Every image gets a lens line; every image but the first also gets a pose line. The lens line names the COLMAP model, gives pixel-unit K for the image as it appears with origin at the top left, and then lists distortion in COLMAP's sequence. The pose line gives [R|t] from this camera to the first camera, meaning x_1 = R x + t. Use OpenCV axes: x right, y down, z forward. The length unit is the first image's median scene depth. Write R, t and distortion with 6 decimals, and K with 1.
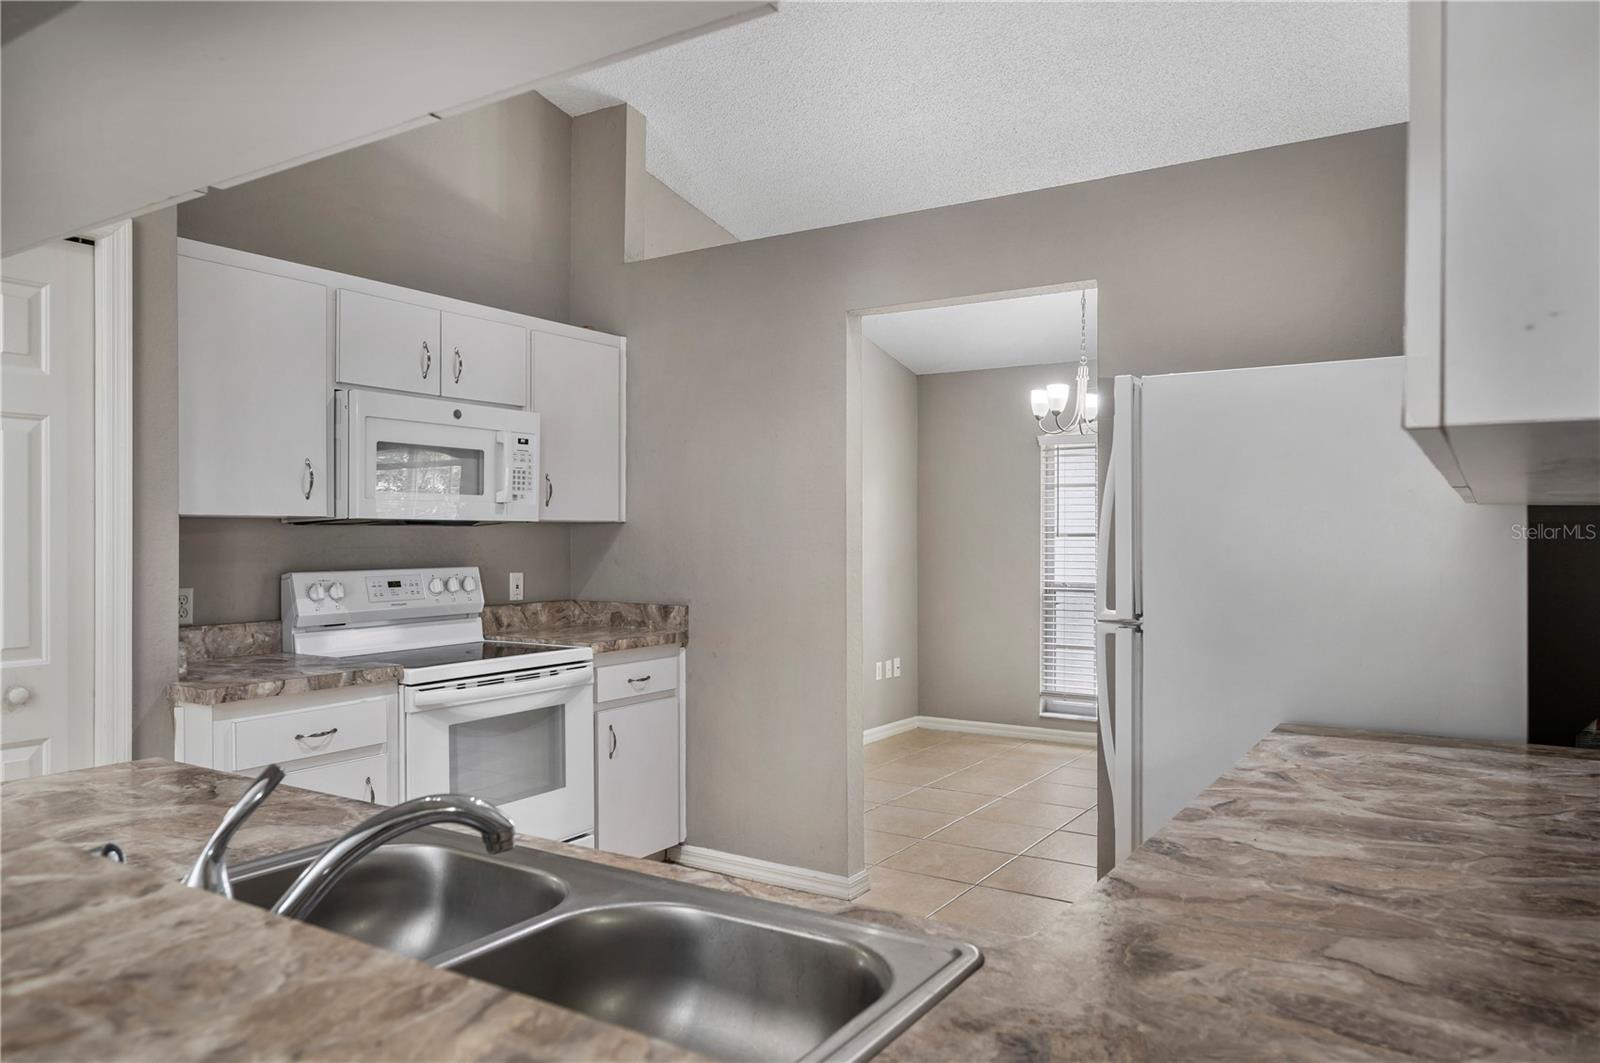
lens RADIAL K [[1065.4, 0, 808.9], [0, 1065.4, 515.7], [0, 0, 1]] dist [-0.001719, 0.002177]
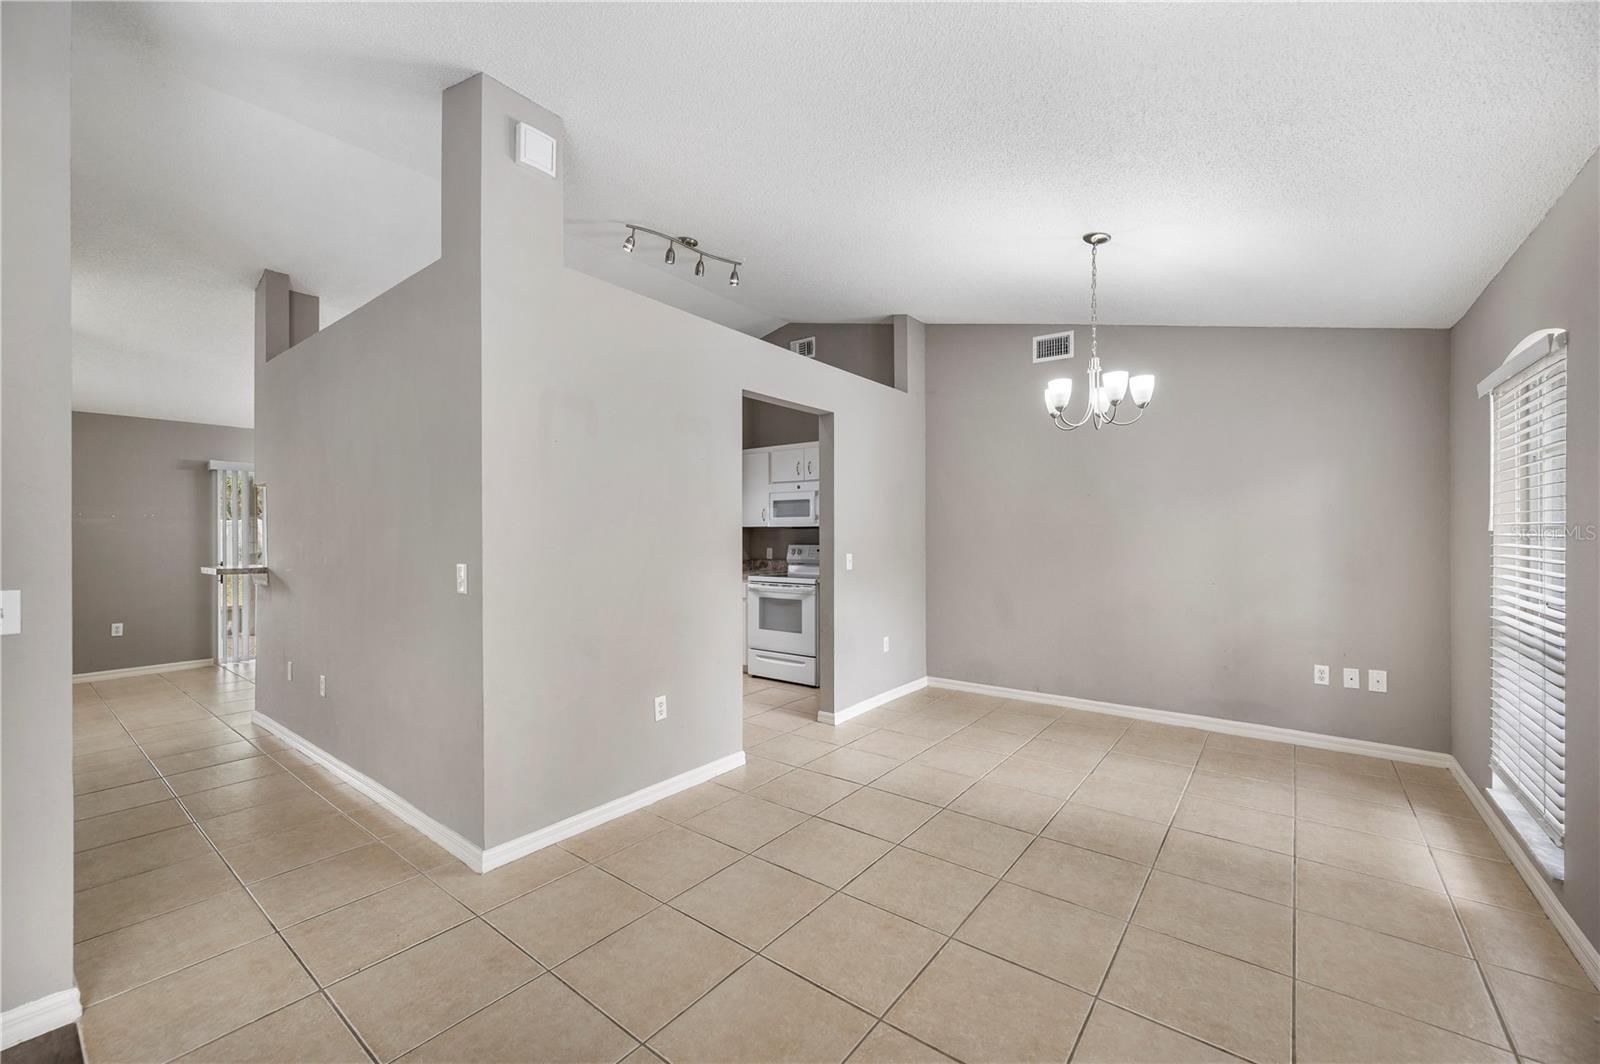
lens RADIAL K [[634.1, 0, 800.6], [0, 634.1, 542.0], [0, 0, 1]] dist [-0.001346, -0.000049]
pose [[-0.090779, 0.012333, -0.995795, 1.362235], [0.020054, 0.999743, 0.010554, 0.028602], [0.995669, -0.019012, -0.091003, 1.241754]]
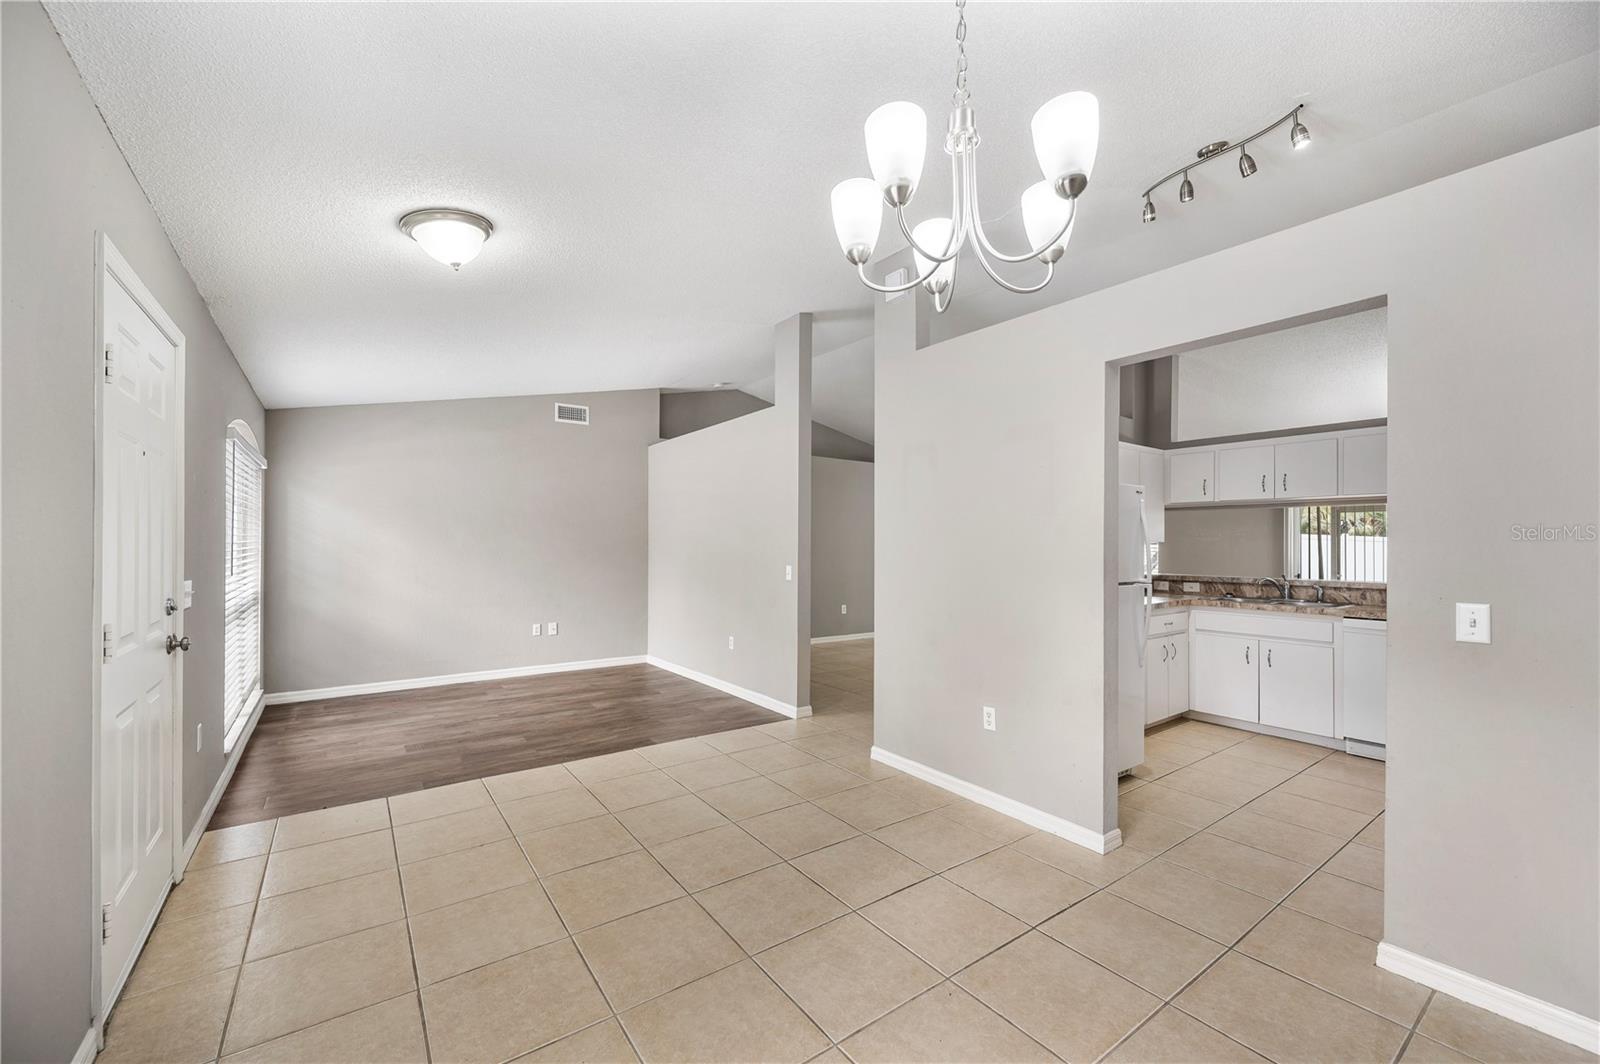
lens RADIAL K [[634.1, 0, 800.6], [0, 634.1, 542.0], [0, 0, 1]] dist [-0.001346, -0.000049]
pose [[-0.929883, -0.006391, 0.367799, 0.356731], [-0.016289, 0.999584, -0.023812, 0.039995], [-0.367494, -0.028133, -0.929600, 1.958257]]
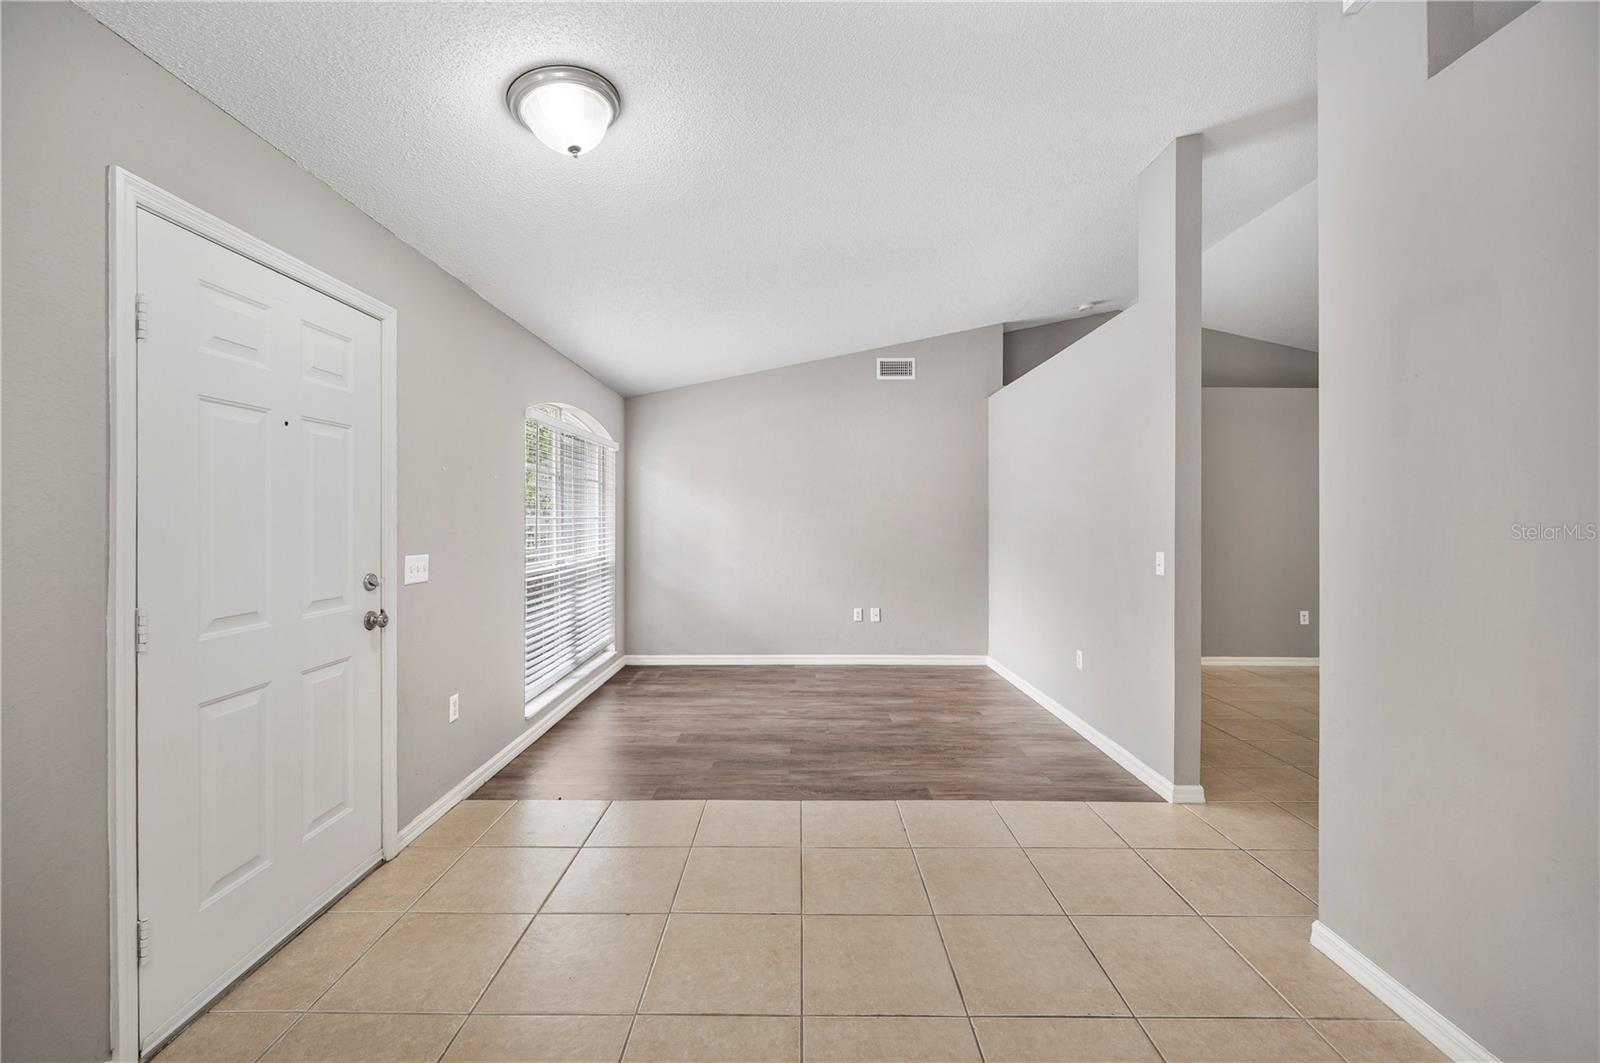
lens RADIAL K [[644.8, 0, 798.8], [0, 644.8, 518.2], [0, 0, 1]] dist [-0.001626, -0.000183]
pose [[-0.536351, -0.004077, 0.843985, 0.416929], [-0.022725, 0.999696, -0.009613, 0.032119], [-0.843689, -0.024336, -0.536280, 1.539650]]
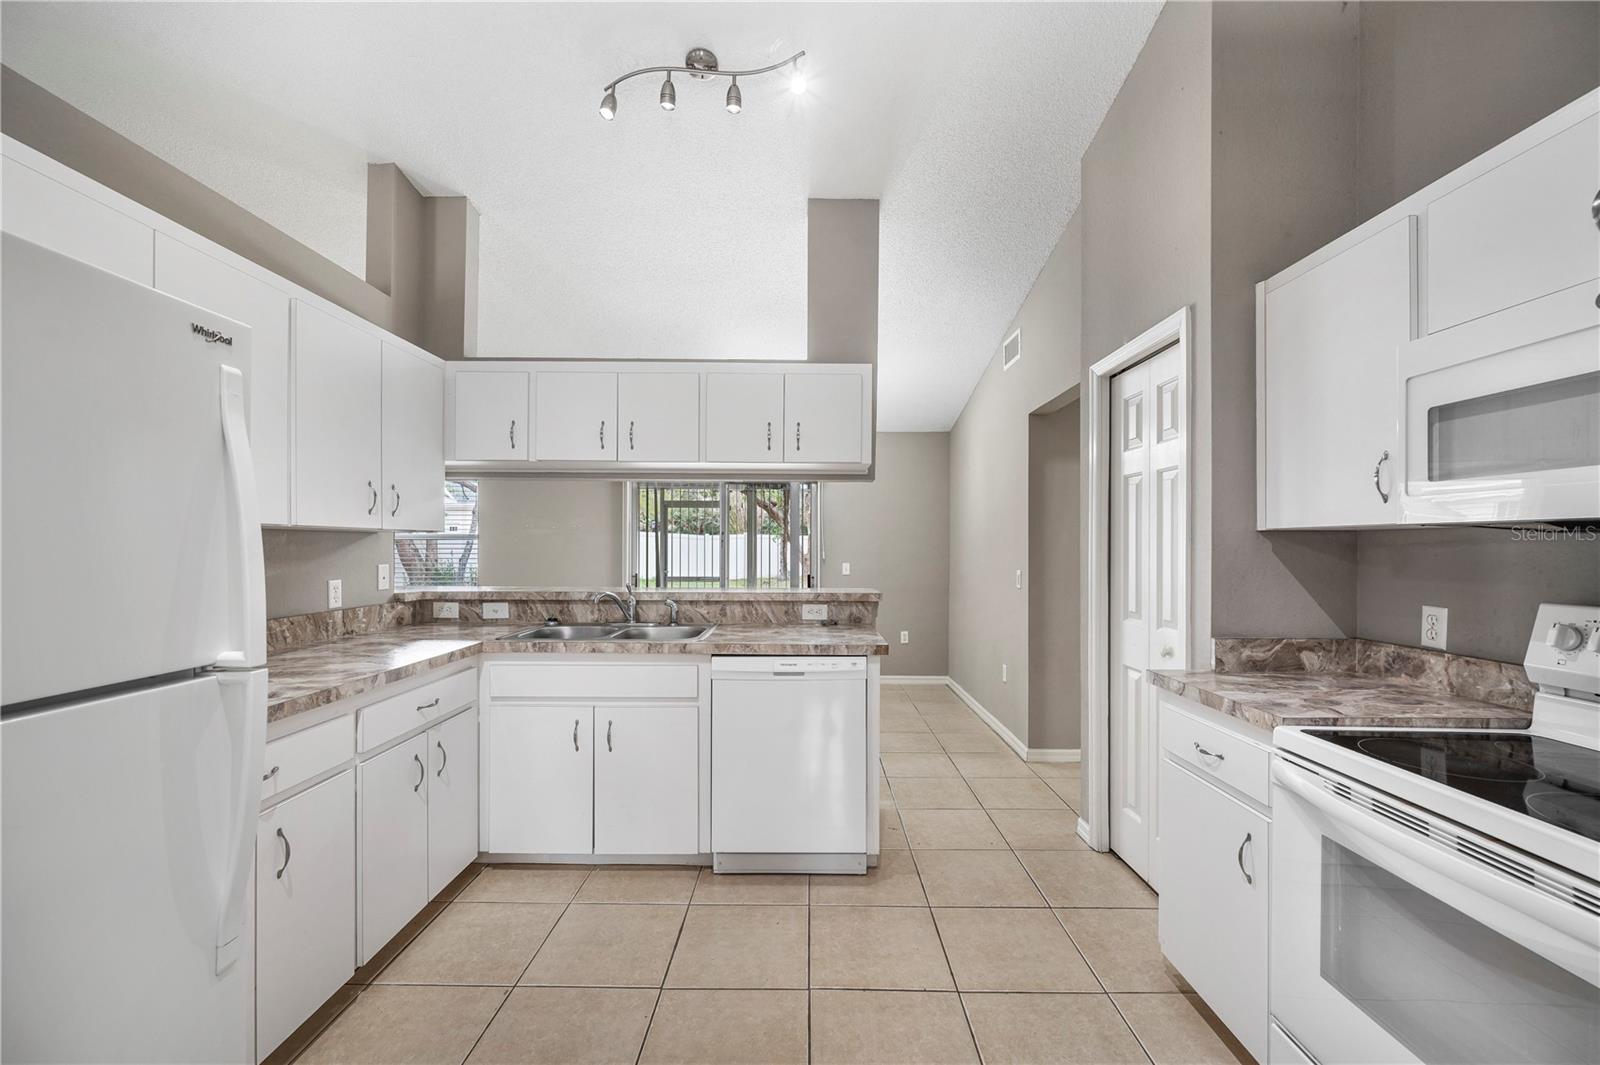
lens RADIAL K [[634.1, 0, 800.6], [0, 634.1, 542.5], [0, 0, 1]] dist [-0.001346, -0.000049]
pose [[-0.848131, -0.007987, -0.529727, 0.141682], [0.004279, 0.999750, -0.021925, 0.022543], [0.529770, -0.020862, -0.847885, 1.133595]]
